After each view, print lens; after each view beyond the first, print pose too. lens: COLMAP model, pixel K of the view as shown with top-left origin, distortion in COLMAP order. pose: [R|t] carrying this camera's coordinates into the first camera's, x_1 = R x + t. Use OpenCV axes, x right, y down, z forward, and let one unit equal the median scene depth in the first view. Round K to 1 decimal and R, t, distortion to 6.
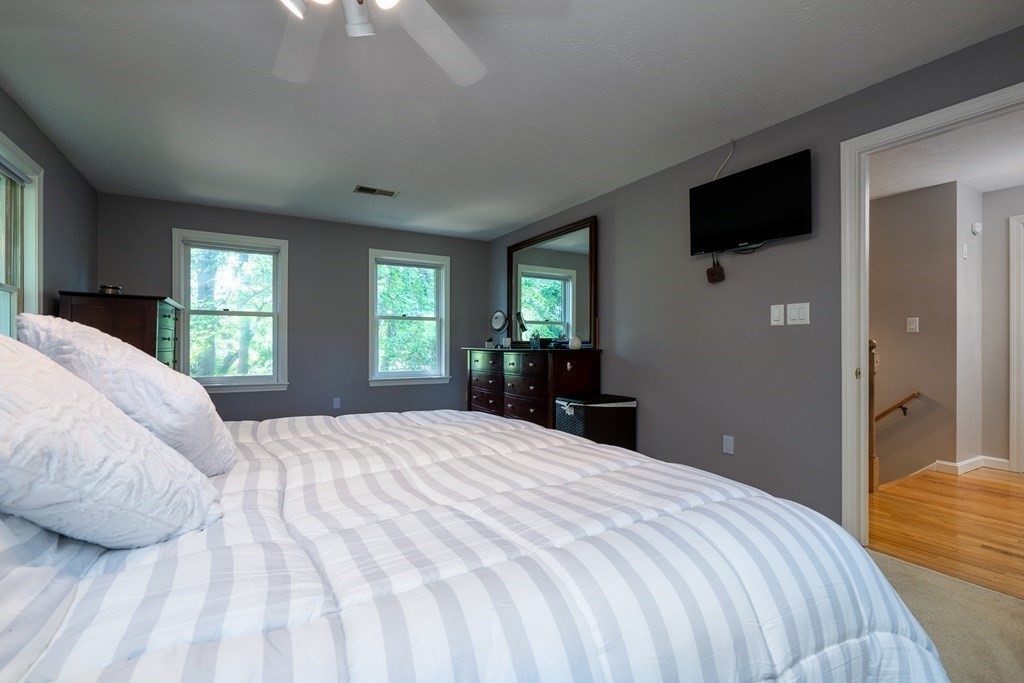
lens RADIAL K [[466.4, 0, 511.0], [0, 466.4, 343.9], [0, 0, 1]] dist [-0.005114, 0.001811]
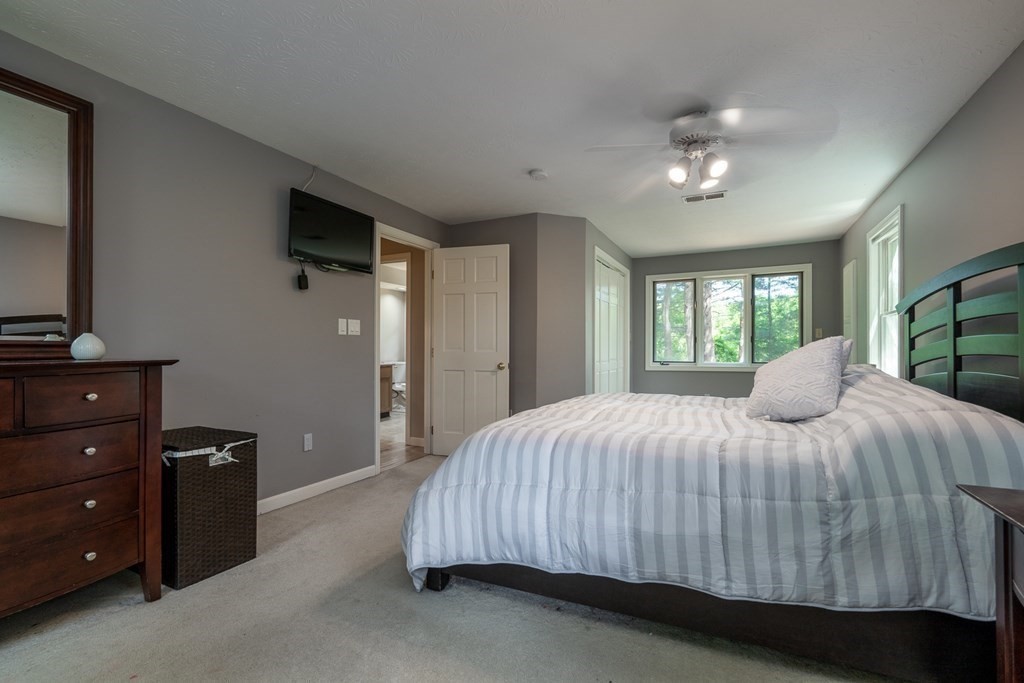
lens RADIAL K [[466.4, 0, 511.9], [0, 466.4, 344.8], [0, 0, 1]] dist [-0.005114, 0.001811]
pose [[-0.552738, 0.002907, 0.833350, -0.729439], [-0.007865, 0.999931, -0.008705, -0.003640], [-0.833318, -0.011366, -0.552678, 1.257826]]
